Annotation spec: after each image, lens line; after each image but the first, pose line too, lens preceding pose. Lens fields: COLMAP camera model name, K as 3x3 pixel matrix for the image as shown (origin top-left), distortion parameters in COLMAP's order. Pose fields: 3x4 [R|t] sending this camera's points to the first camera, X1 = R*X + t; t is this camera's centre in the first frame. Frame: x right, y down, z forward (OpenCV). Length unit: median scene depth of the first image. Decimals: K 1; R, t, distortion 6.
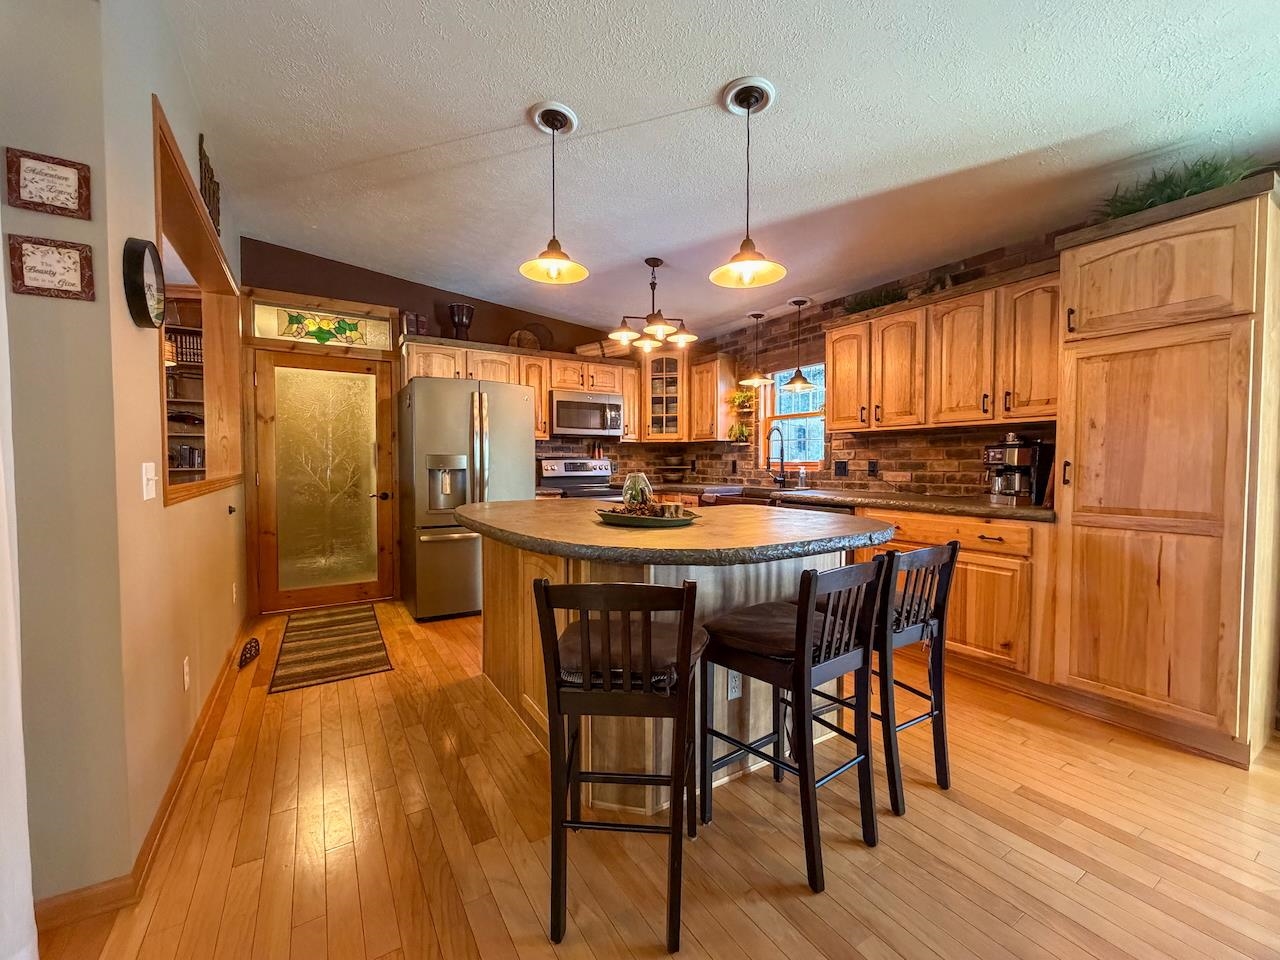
lens RADIAL K [[512.1, 0, 640.1], [0, 512.1, 478.7], [0, 0, 1]] dist [0.001527, 0.000356]
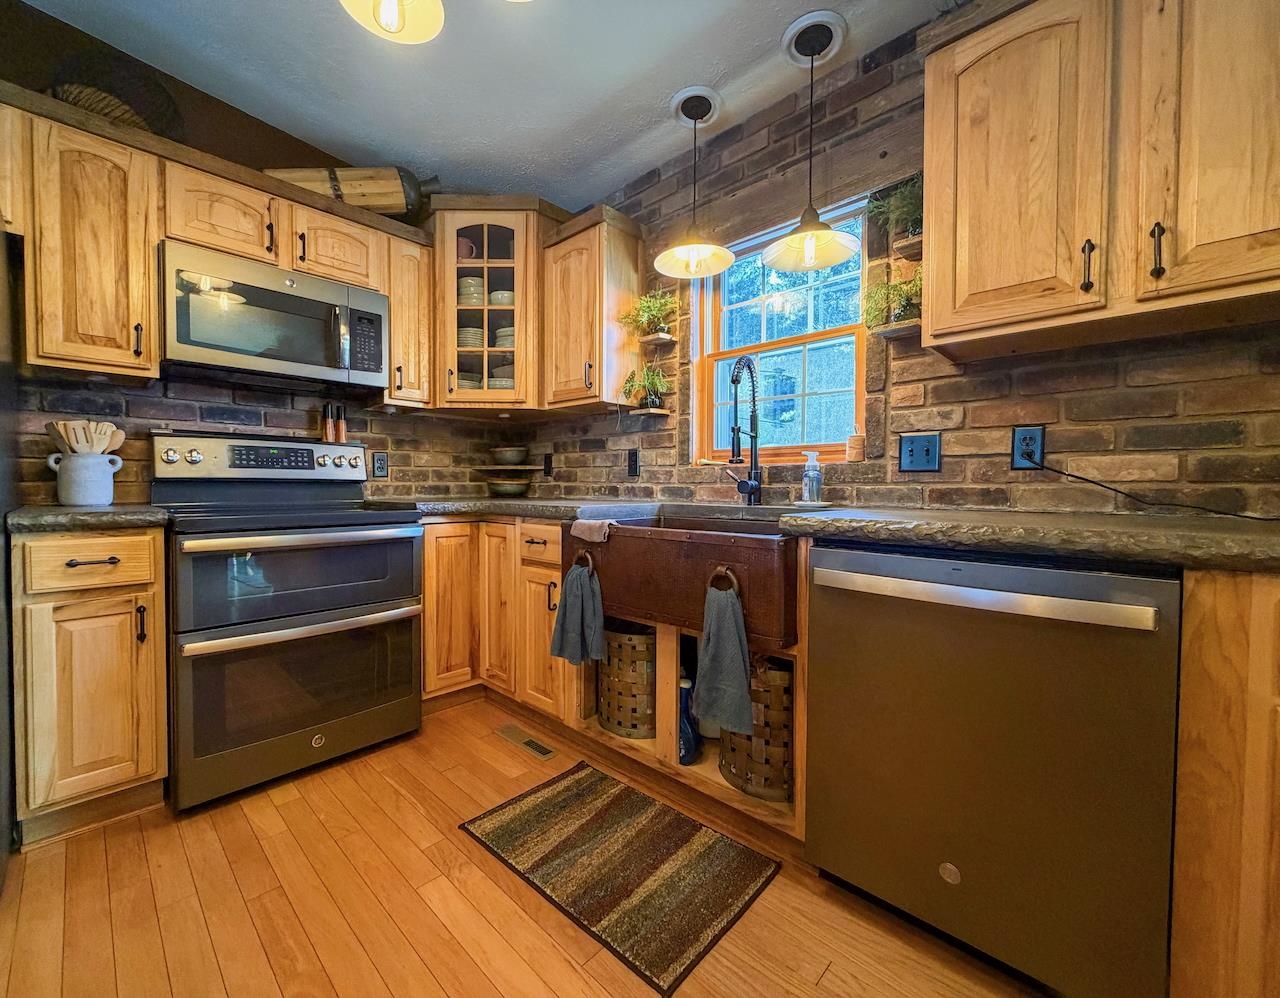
lens RADIAL K [[533.1, 0, 627.8], [0, 533.1, 501.1], [0, 0, 1]] dist [0.000889, 0.000113]
pose [[0.968886, 0.001089, 0.247503, 0.056792], [-0.000466, 0.999997, -0.002579, 0.015017], [-0.247505, 0.002384, 0.968884, 0.537225]]
